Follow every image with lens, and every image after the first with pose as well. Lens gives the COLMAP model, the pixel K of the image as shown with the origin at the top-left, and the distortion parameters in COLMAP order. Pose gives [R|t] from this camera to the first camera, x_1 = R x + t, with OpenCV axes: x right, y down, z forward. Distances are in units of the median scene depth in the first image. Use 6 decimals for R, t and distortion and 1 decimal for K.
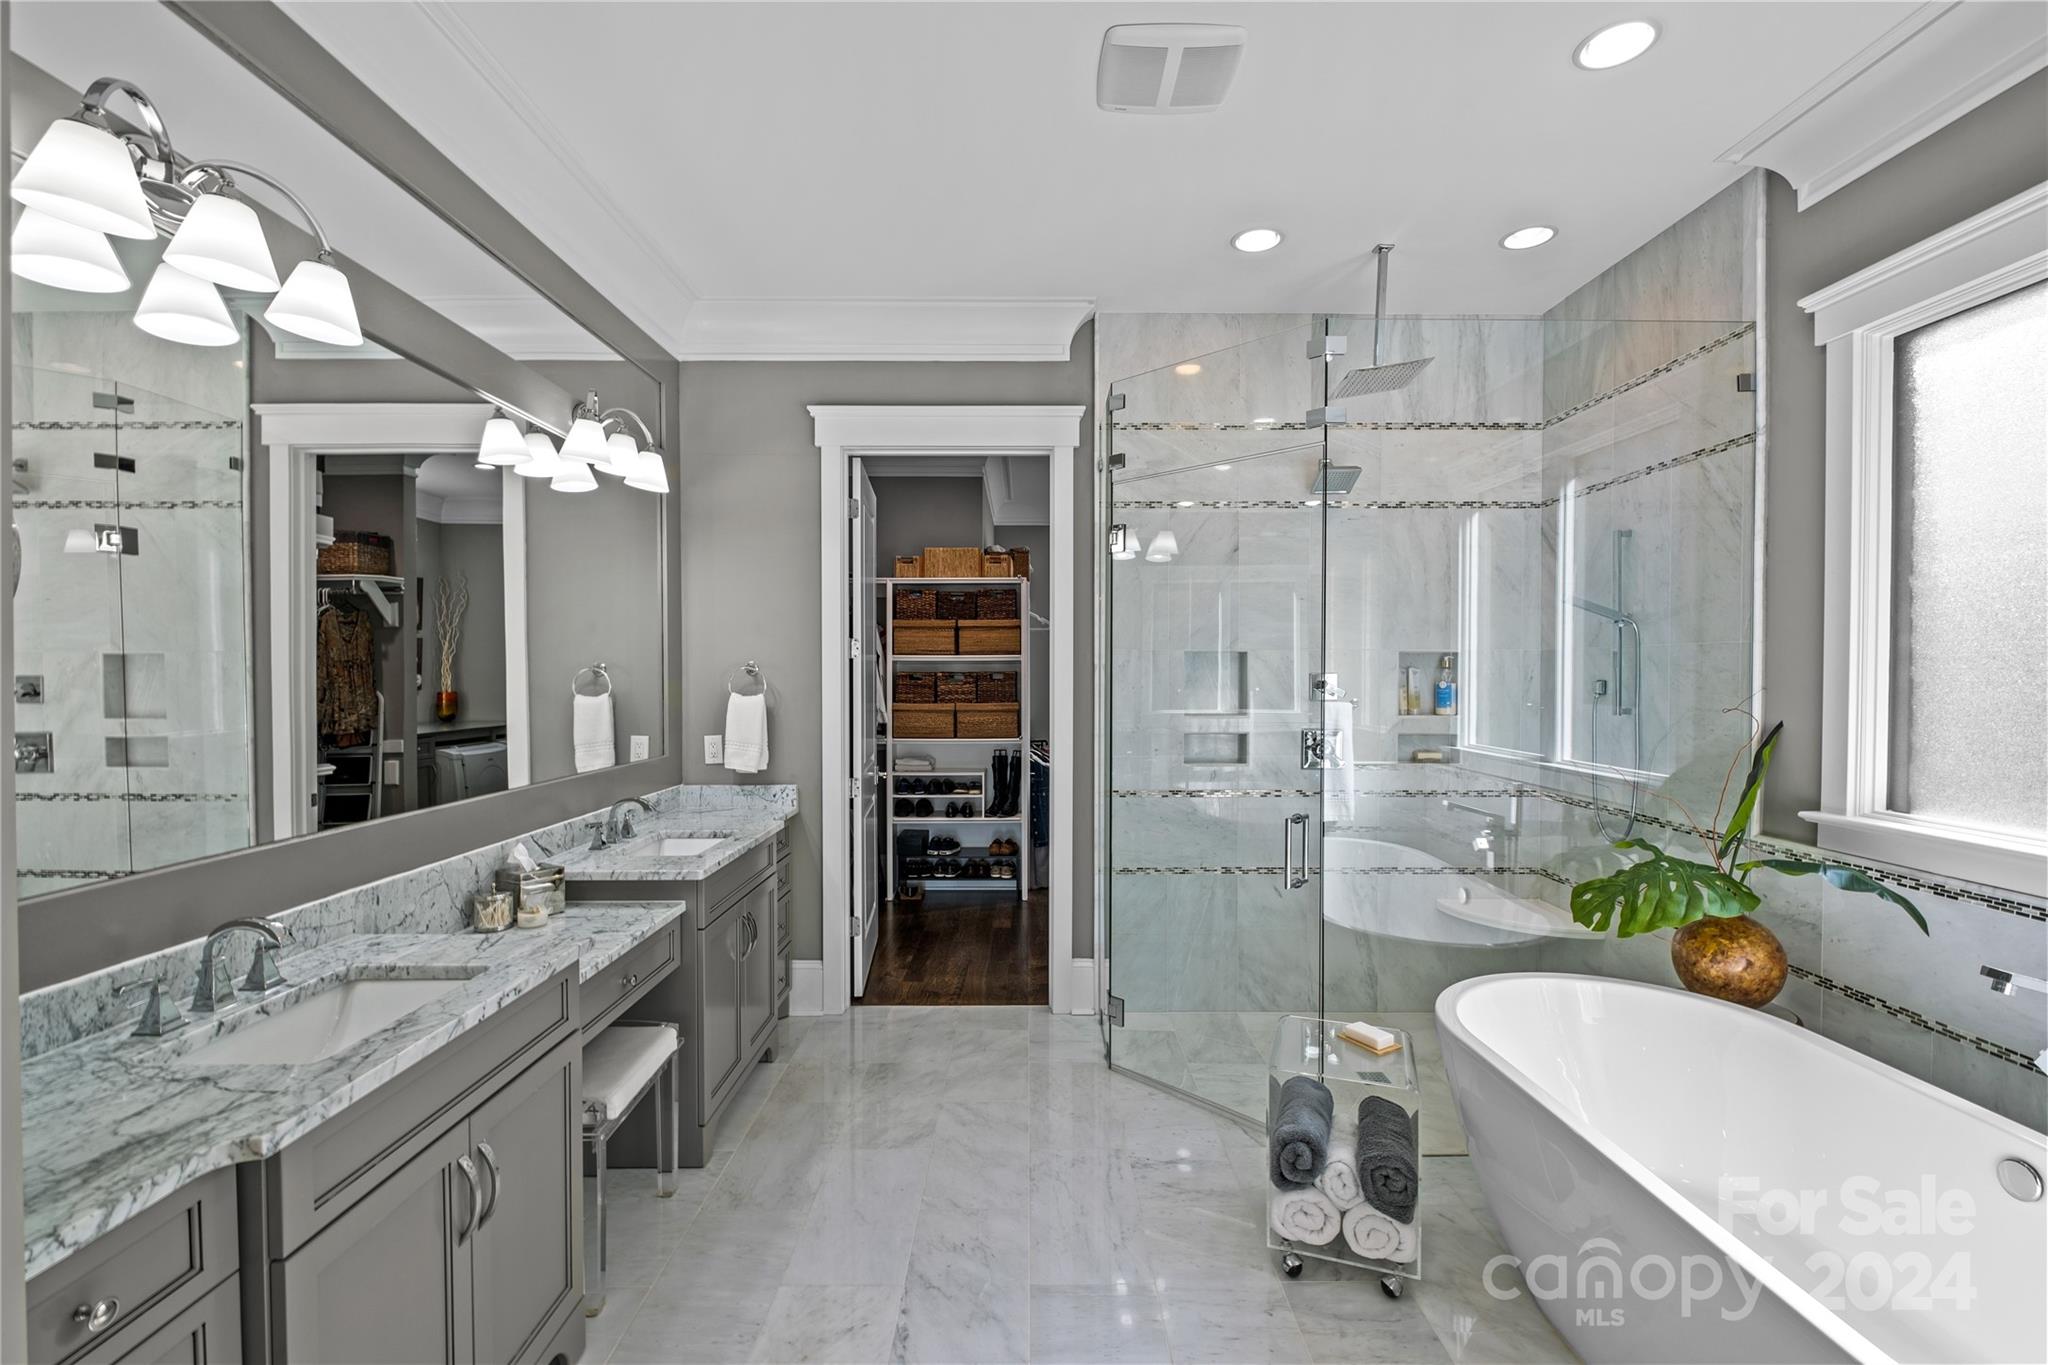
lens RADIAL K [[892.1, 0, 1025.7], [0, 892.1, 674.5], [0, 0, 1]] dist [-0.001761, -0.000101]
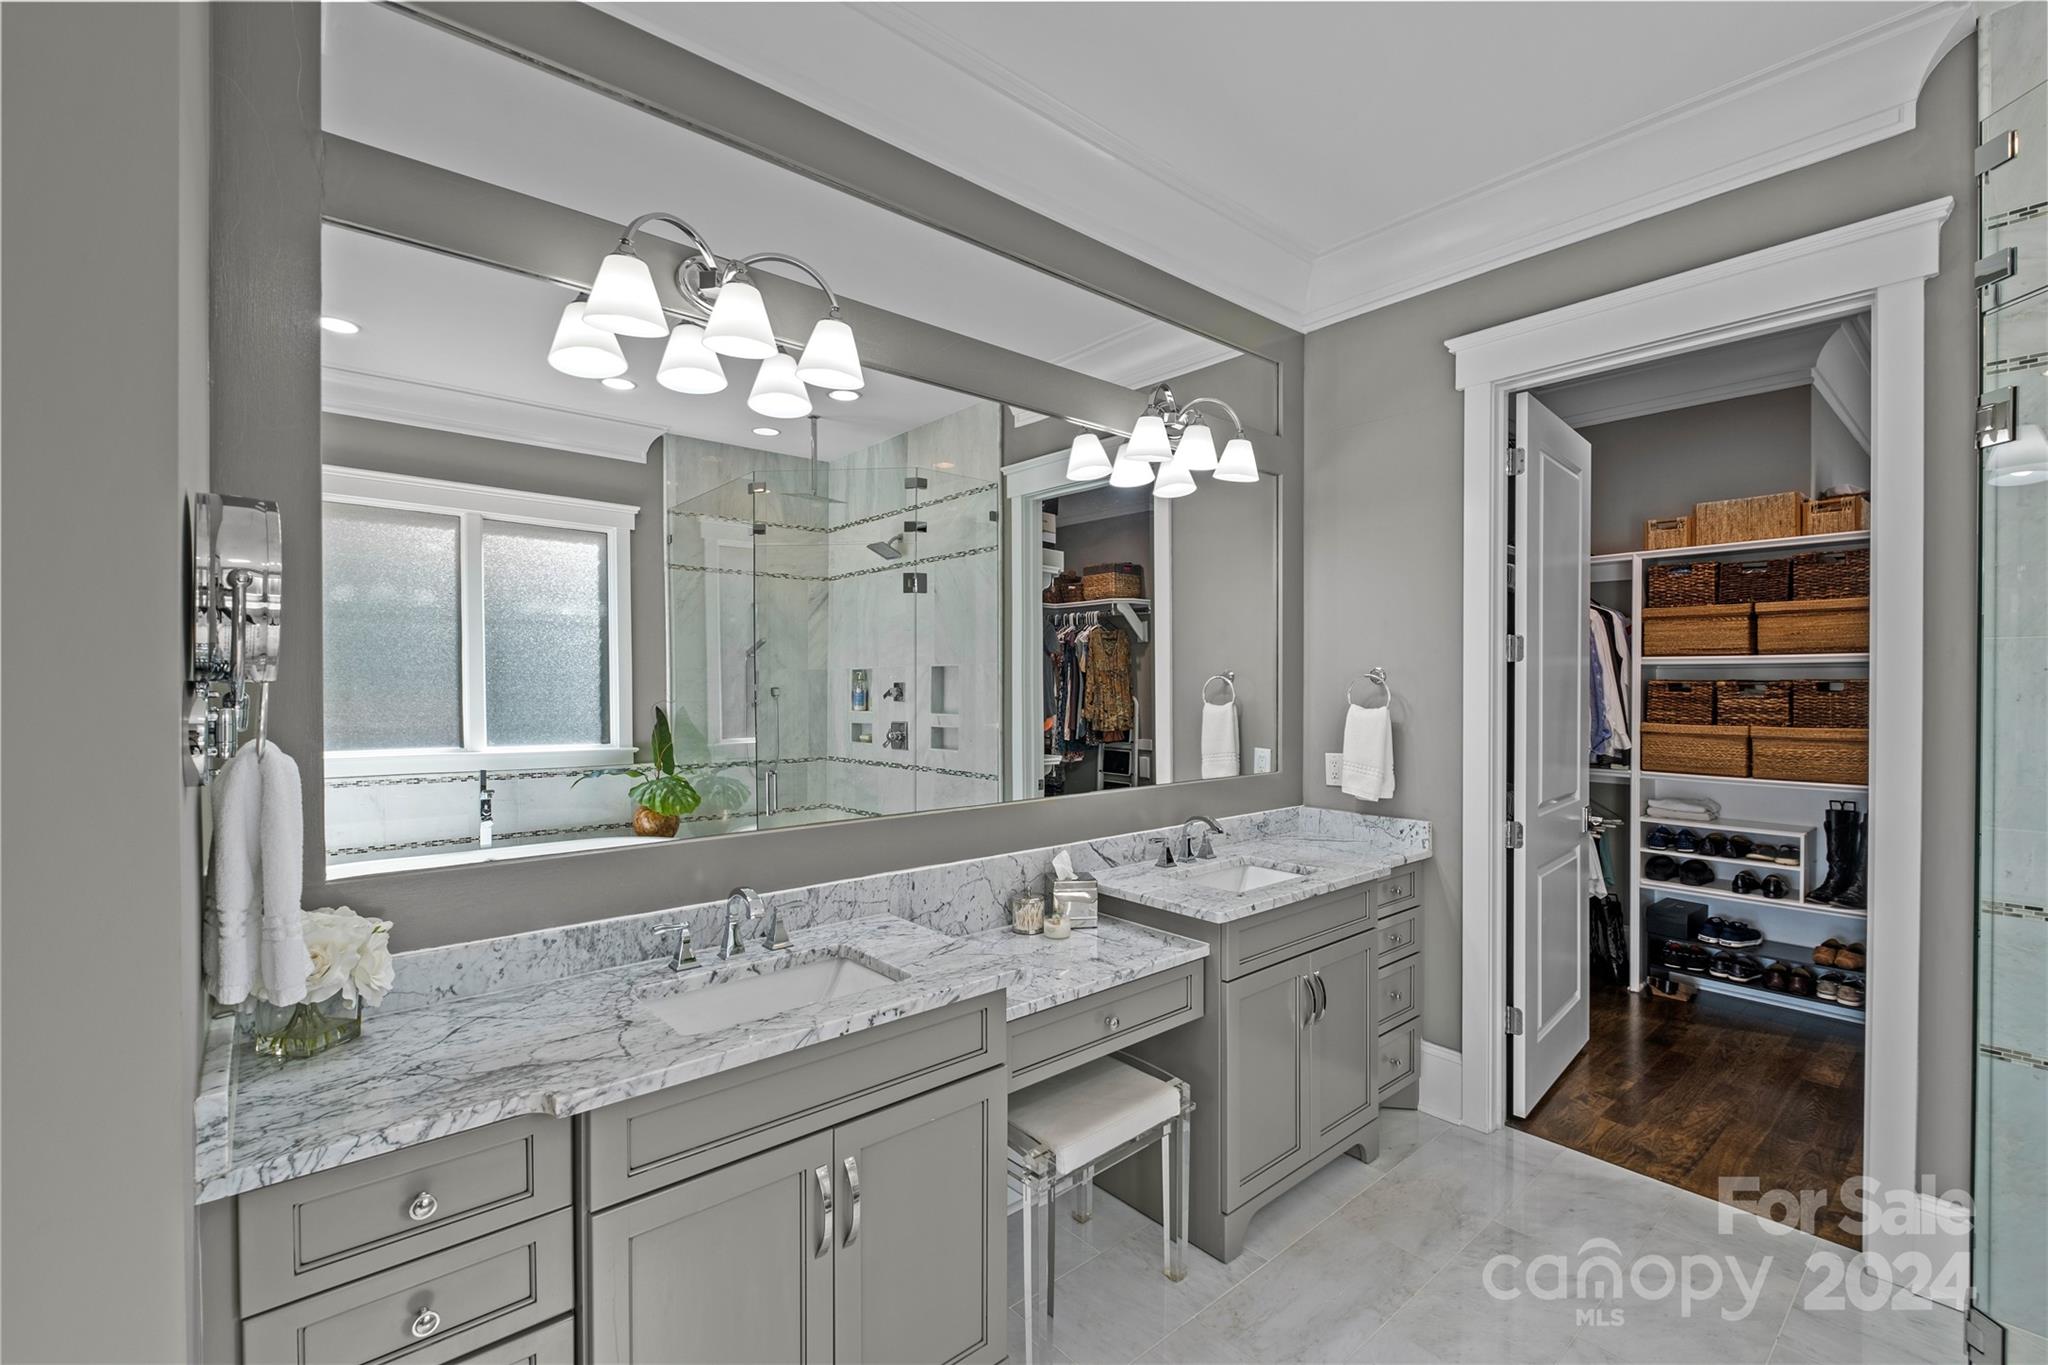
lens RADIAL K [[883.7, 0, 1024.0], [0, 883.7, 682.5], [0, 0, 1]] dist [0.014449, -0.010873]
pose [[0.653675, 0.002142, -0.756773, 0.103813], [-0.002469, 0.999997, 0.000698, -0.000017], [0.756772, 0.001412, 0.653678, 0.207899]]
